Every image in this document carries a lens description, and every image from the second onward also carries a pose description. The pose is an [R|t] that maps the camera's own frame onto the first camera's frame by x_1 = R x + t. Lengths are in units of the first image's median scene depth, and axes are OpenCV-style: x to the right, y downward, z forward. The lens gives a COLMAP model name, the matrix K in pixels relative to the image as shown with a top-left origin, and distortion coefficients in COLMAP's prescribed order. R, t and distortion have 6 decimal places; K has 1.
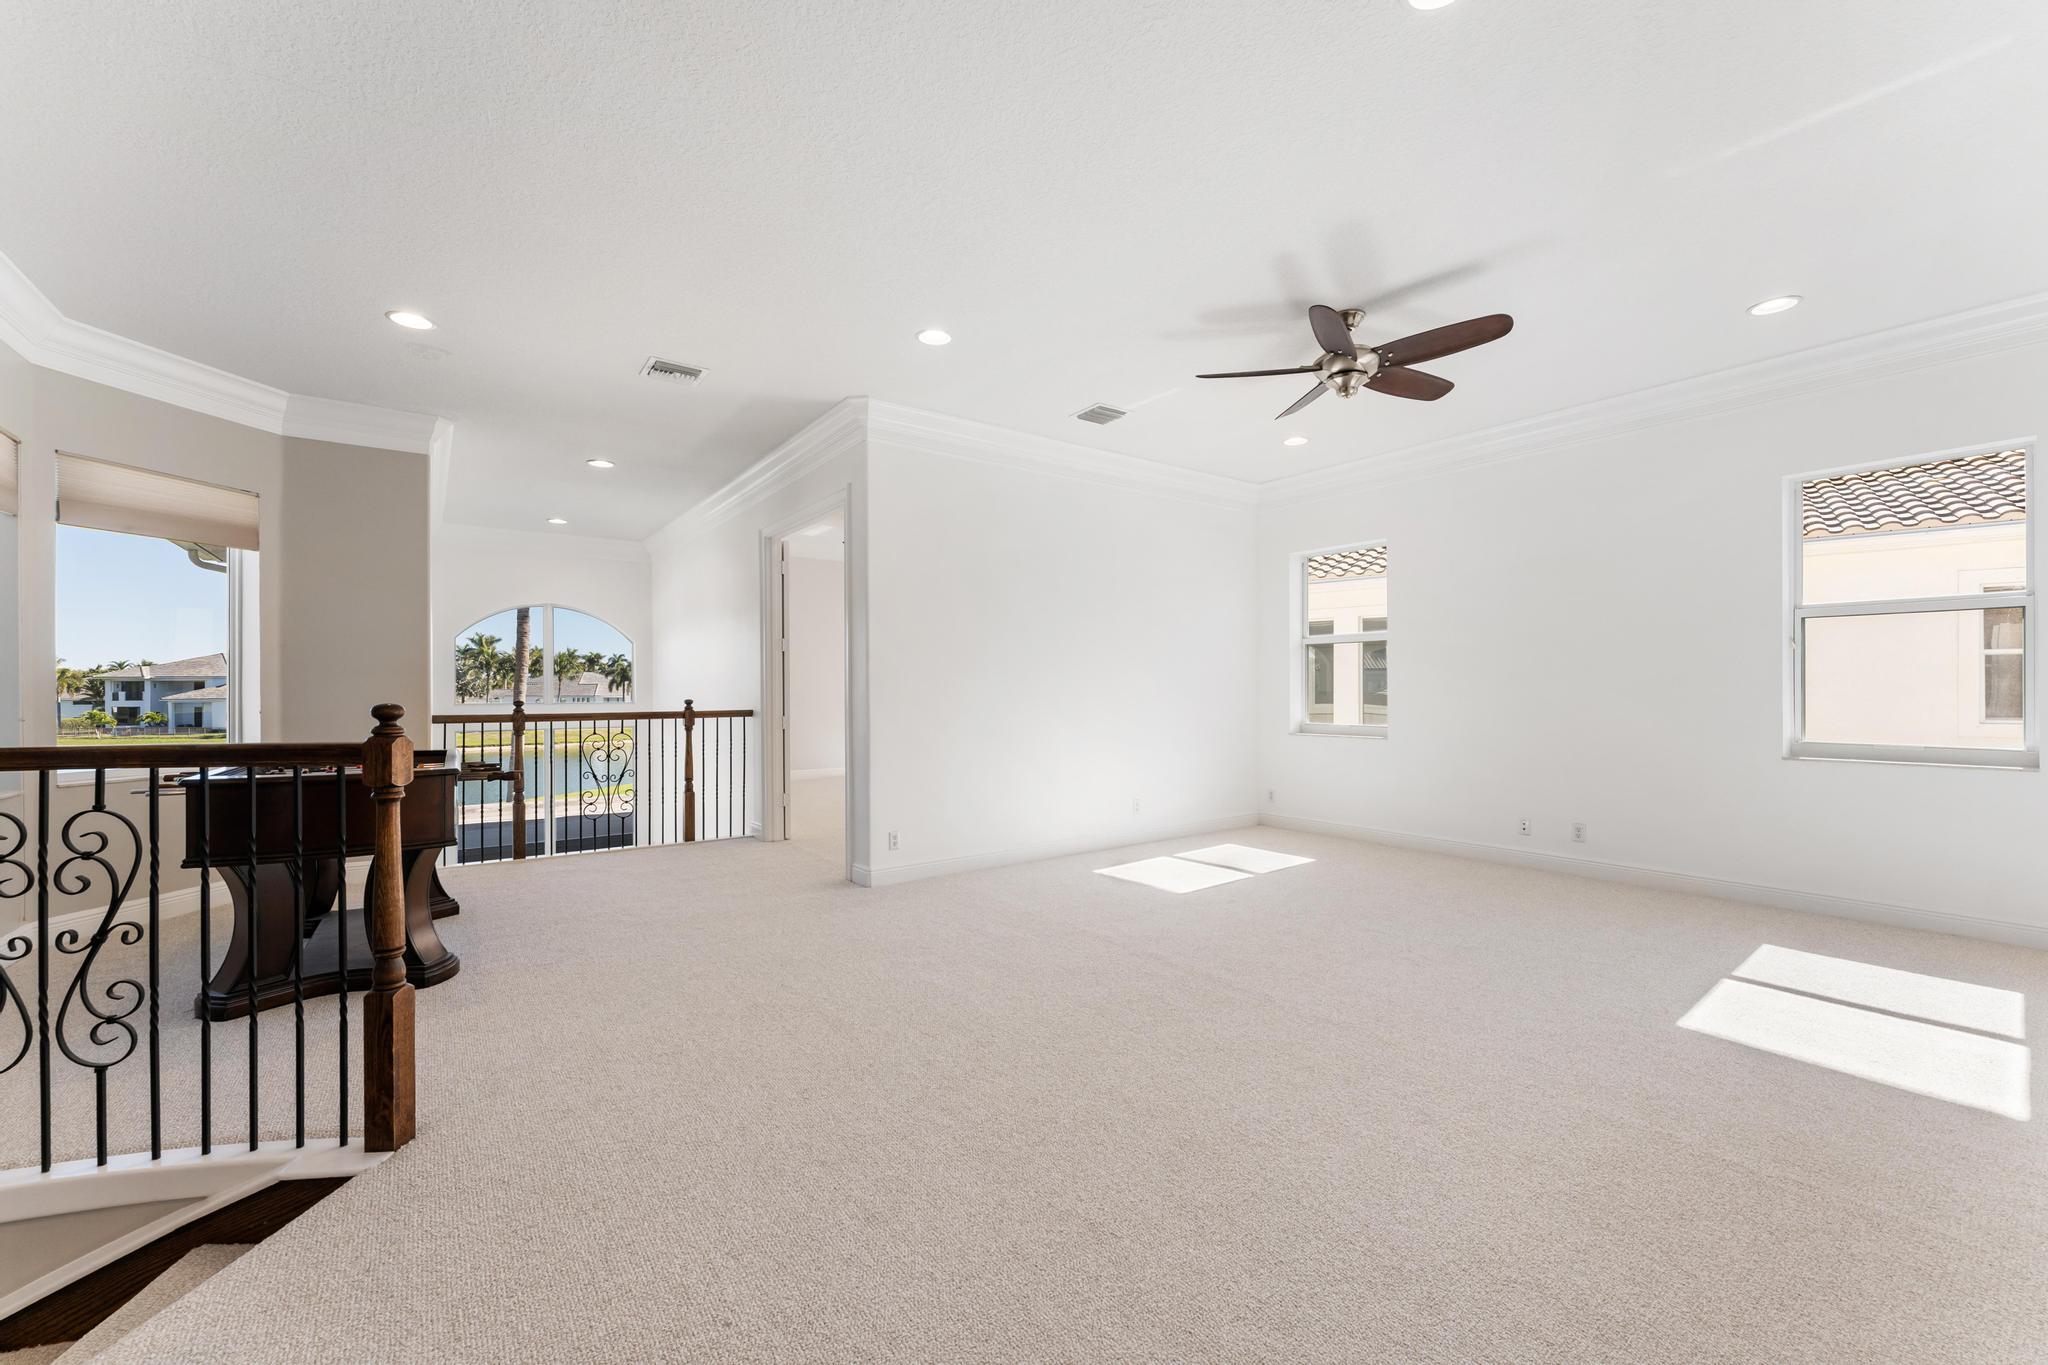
lens RADIAL K [[822.5, 0, 1027.4], [0, 822.5, 682.5], [0, 0, 1]] dist [-0.001160, -0.000726]
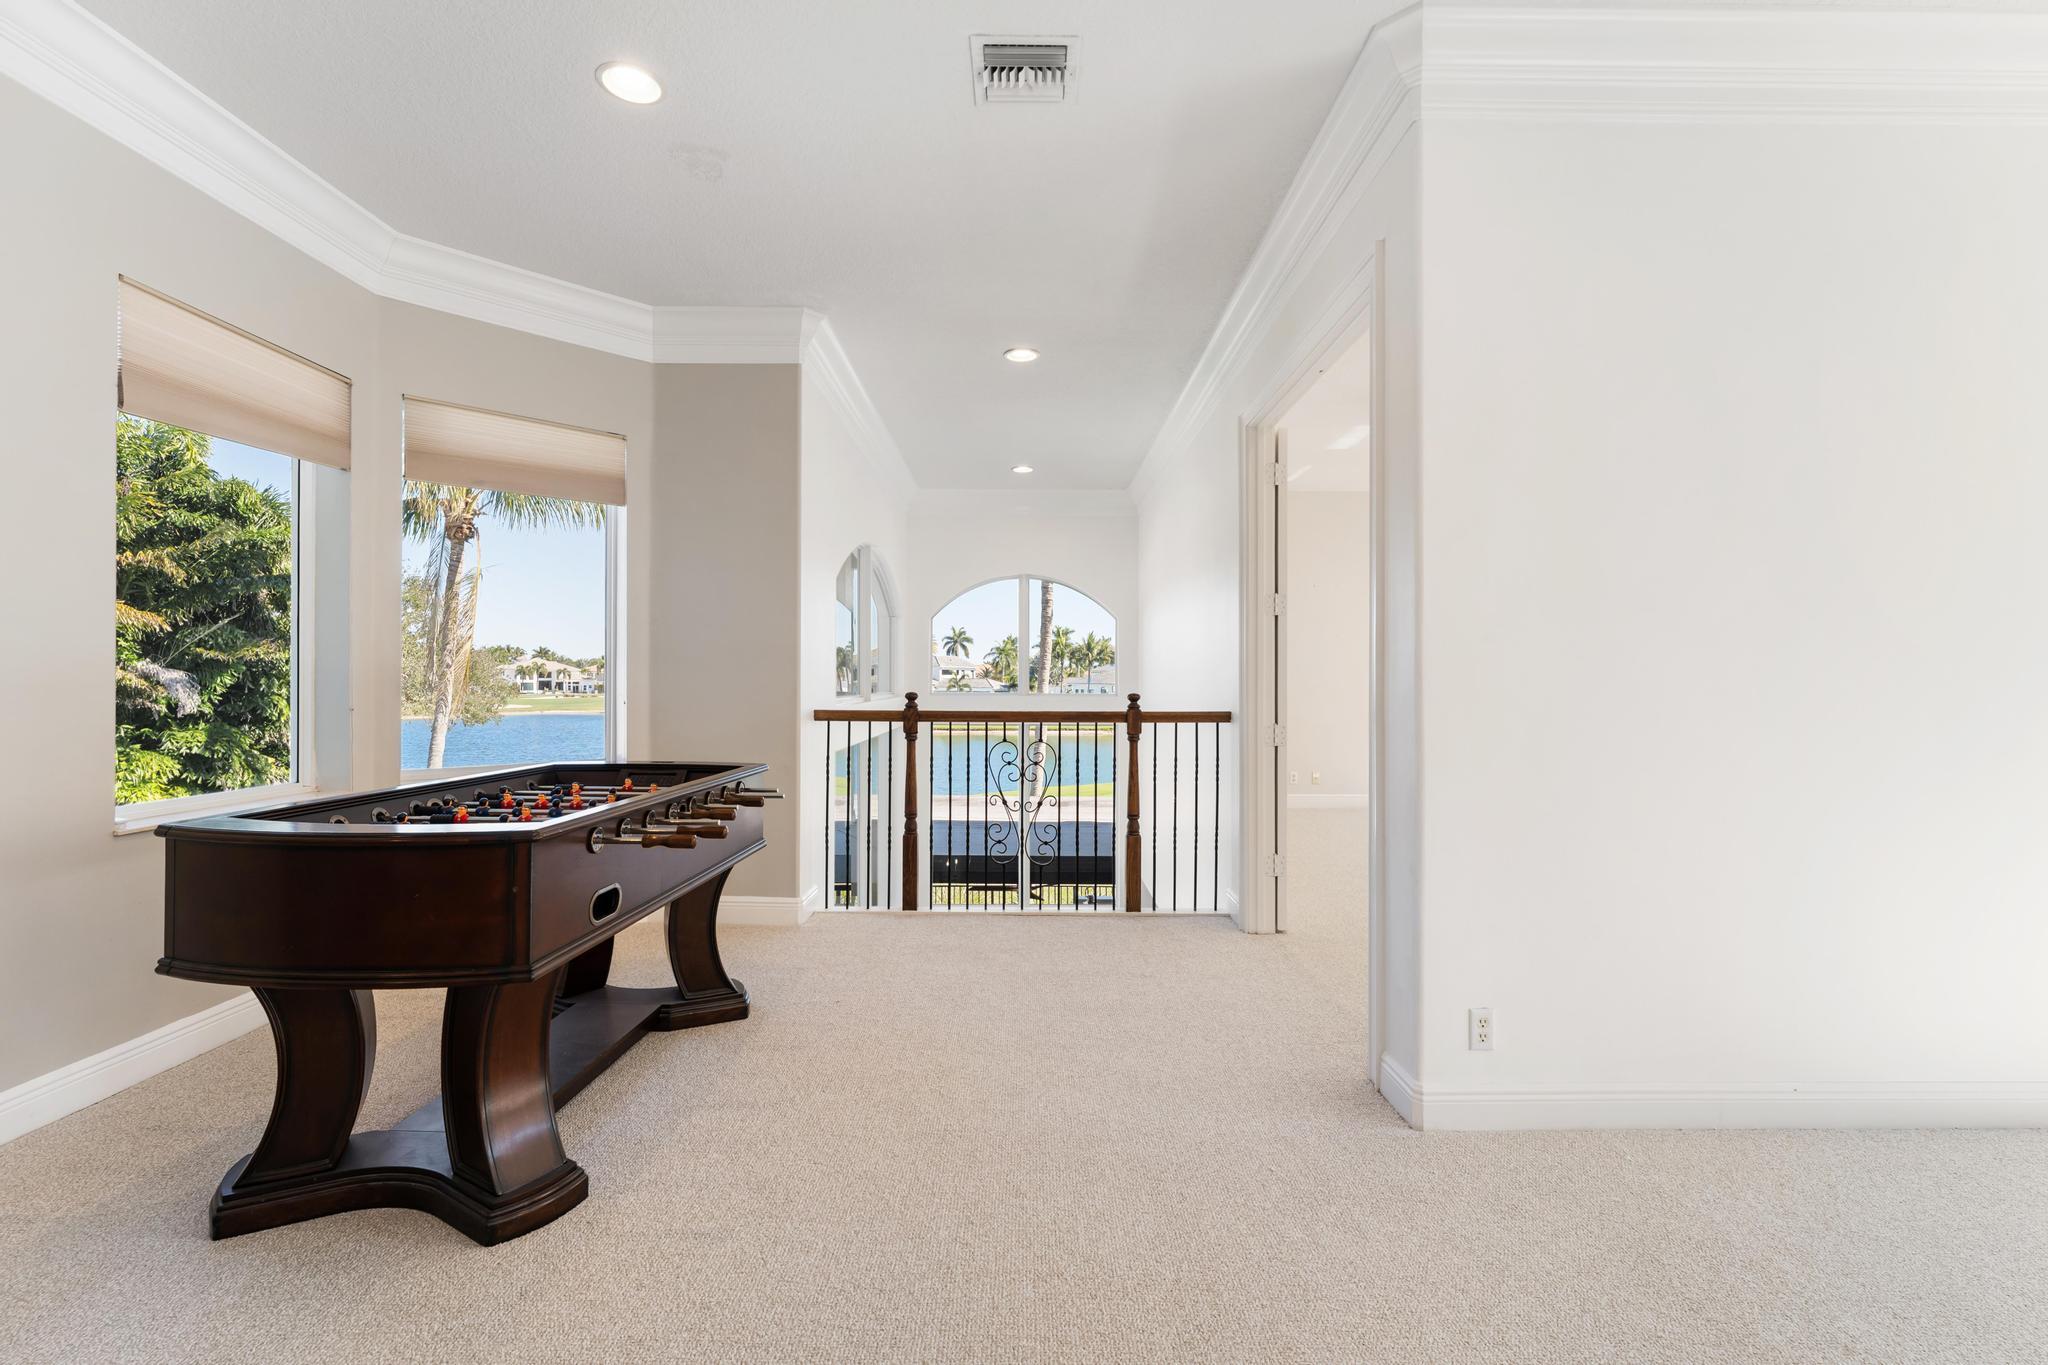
lens RADIAL K [[893.8, 0, 1028.3], [0, 893.8, 679.1], [0, 0, 1]] dist [-0.002526, -0.000138]
pose [[0.808396, 0.007733, -0.588588, -0.066050], [-0.002506, 0.999950, 0.009696, 0.002608], [0.588633, -0.006363, 0.808375, 0.398640]]
